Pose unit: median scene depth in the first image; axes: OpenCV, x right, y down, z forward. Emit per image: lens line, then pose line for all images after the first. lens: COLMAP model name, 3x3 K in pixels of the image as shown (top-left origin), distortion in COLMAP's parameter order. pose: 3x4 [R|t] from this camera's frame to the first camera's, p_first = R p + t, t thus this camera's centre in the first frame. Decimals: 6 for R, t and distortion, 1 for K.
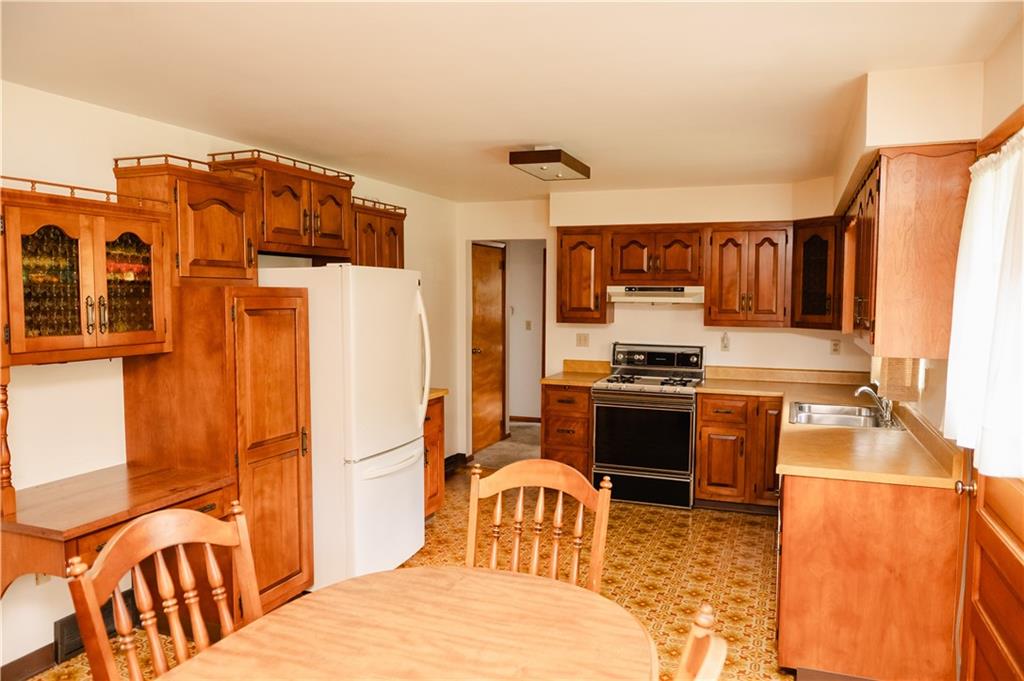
lens RADIAL K [[694.3, 0, 503.9], [0, 694.3, 345.3], [0, 0, 1]] dist [-0.011738, -0.002555]
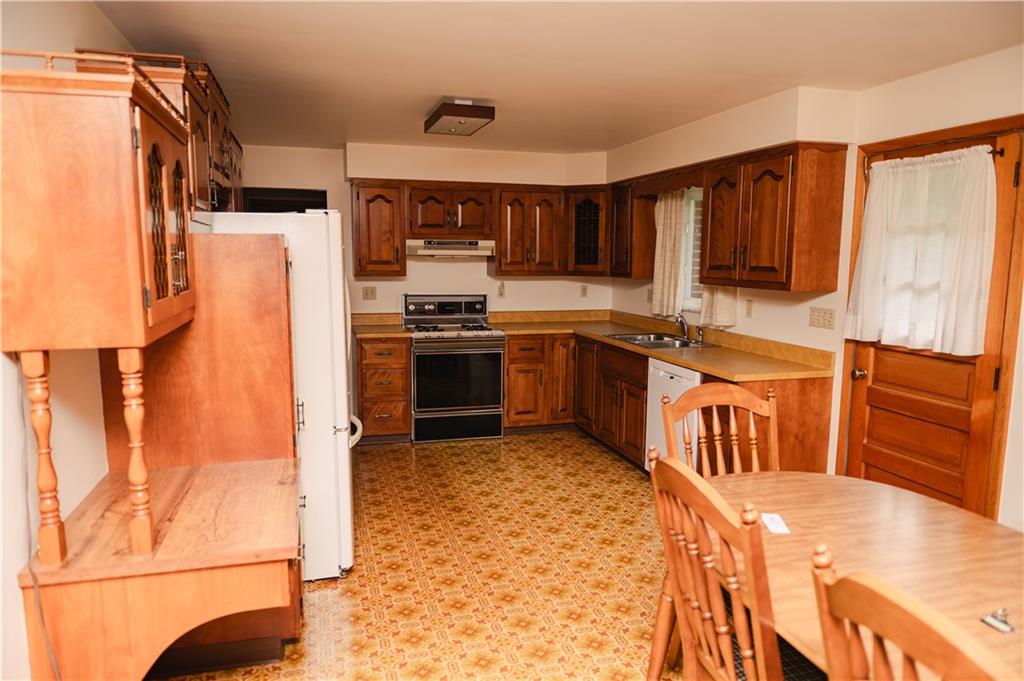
lens RADIAL K [[694.3, 0, 472.9], [0, 694.3, 354.1], [0, 0, 1]] dist [-0.011738, -0.002555]
pose [[0.804008, -0.085949, 0.588374, -0.405043], [0.041487, 0.995195, 0.088685, -0.003381], [-0.593170, -0.046893, 0.803711, 0.108486]]
